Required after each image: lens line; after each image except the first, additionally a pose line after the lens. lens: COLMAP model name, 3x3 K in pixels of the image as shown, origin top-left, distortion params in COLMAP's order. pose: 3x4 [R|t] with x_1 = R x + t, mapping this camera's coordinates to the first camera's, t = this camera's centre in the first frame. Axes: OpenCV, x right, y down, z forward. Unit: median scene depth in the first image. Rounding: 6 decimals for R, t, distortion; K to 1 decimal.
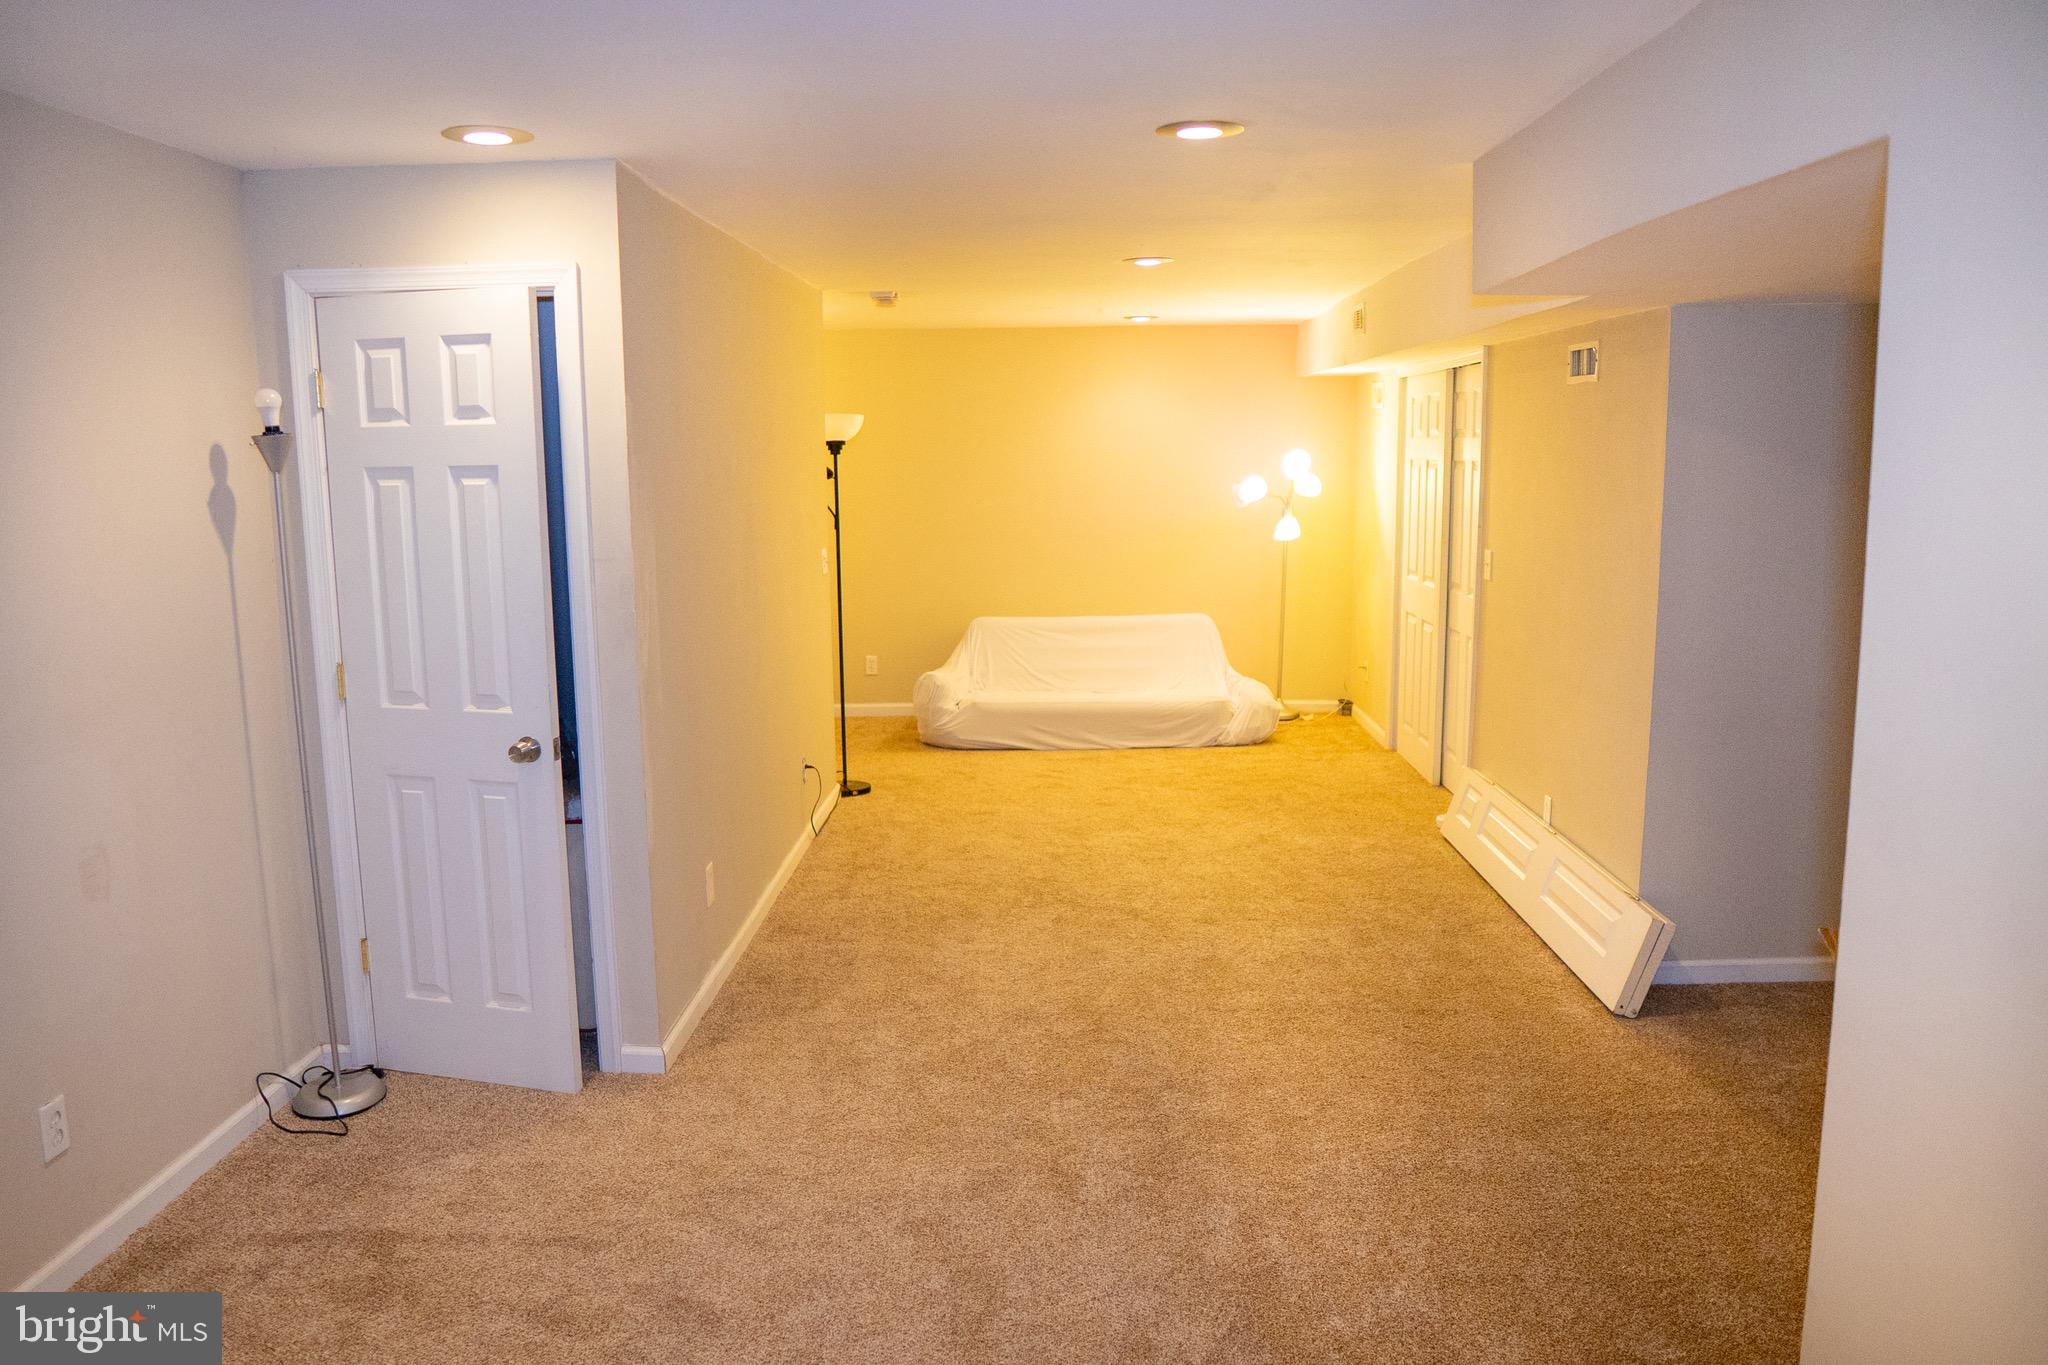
lens RADIAL K [[1426.9, 0, 1024.0], [0, 1426.9, 682.5], [0, 0, 1]] dist [-0.110342, 0.064029]
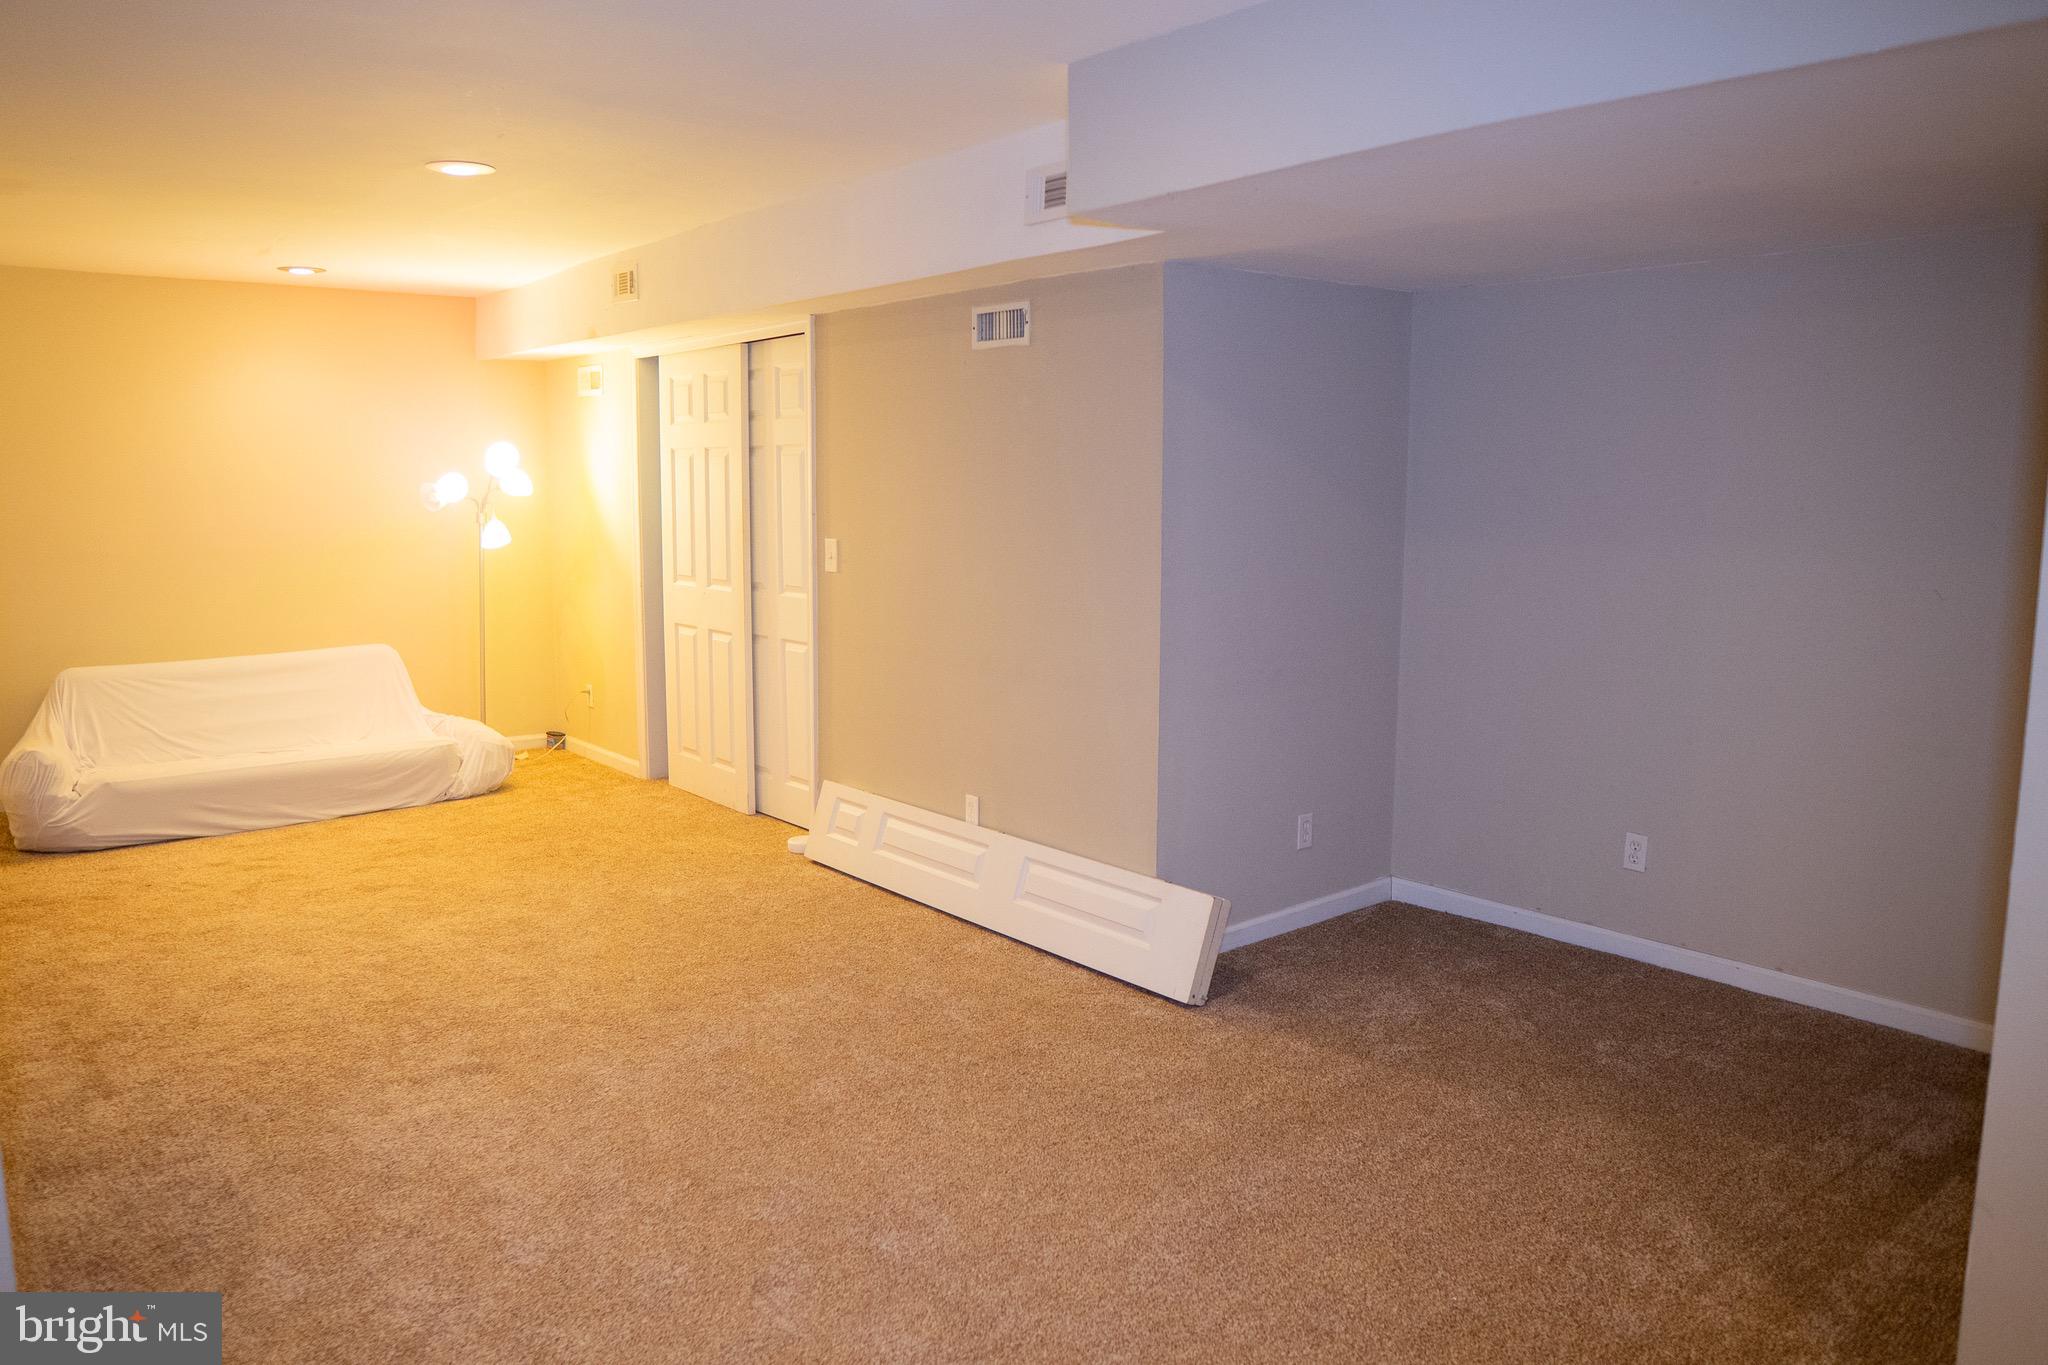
lens RADIAL K [[1426.9, 0, 1024.0], [0, 1426.9, 682.5], [0, 0, 1]] dist [-0.110342, 0.064029]
pose [[0.751374, -0.079220, 0.655104, -0.176535], [0.095150, 0.995399, 0.011238, -0.000402], [-0.652981, 0.053889, 0.755455, 0.221775]]
